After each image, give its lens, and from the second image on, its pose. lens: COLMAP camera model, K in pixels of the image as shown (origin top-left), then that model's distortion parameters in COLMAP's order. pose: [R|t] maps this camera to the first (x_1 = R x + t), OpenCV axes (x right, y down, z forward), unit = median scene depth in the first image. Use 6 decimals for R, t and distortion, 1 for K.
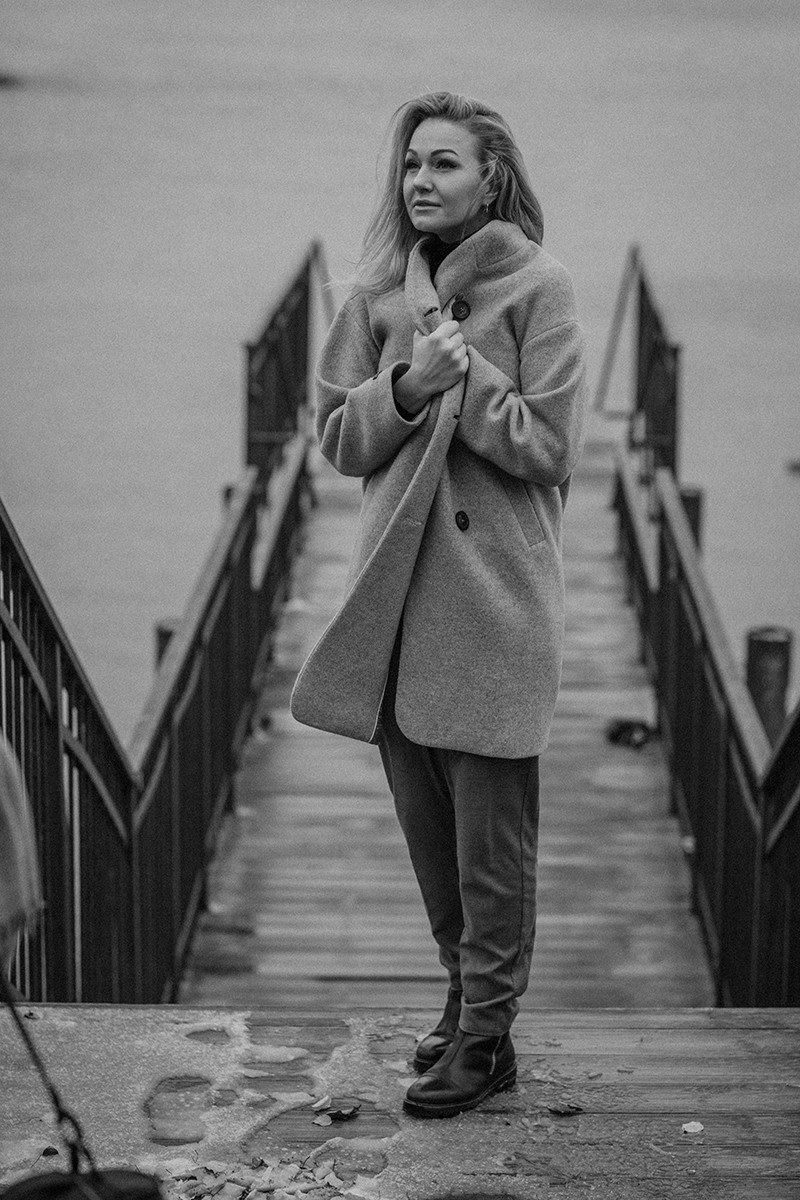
lens RADIAL K [[3657.9, 0, 401.4], [0, 3657.9, 602.2], [0, 0, 1]] dist [0.143253, 0.000000]
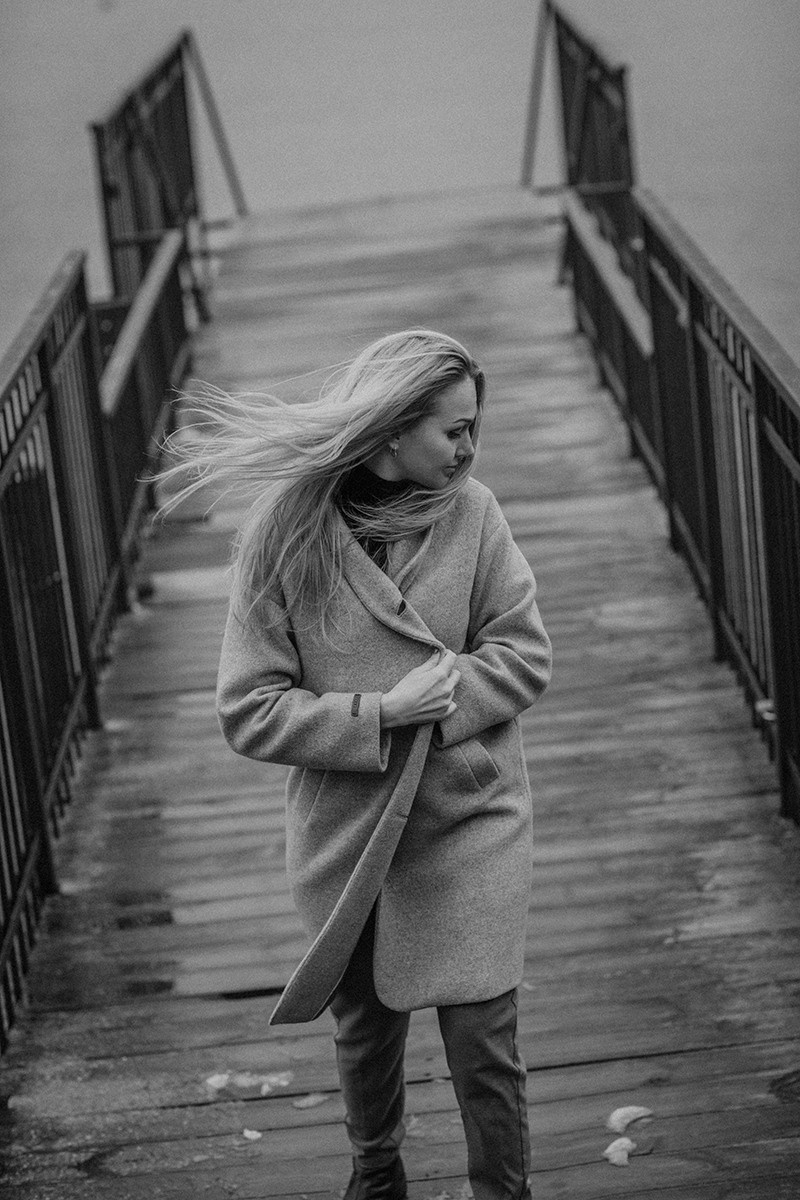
lens RADIAL K [[2750.6, 0, 404.9], [0, 2750.6, 595.5], [0, 0, 1]] dist [-0.080036, 0.000000]
pose [[0.993355, -0.114807, 0.008016, 0.011263], [0.114254, 0.992136, 0.051117, 0.011723], [-0.013822, -0.049861, 0.998661, 0.472719]]
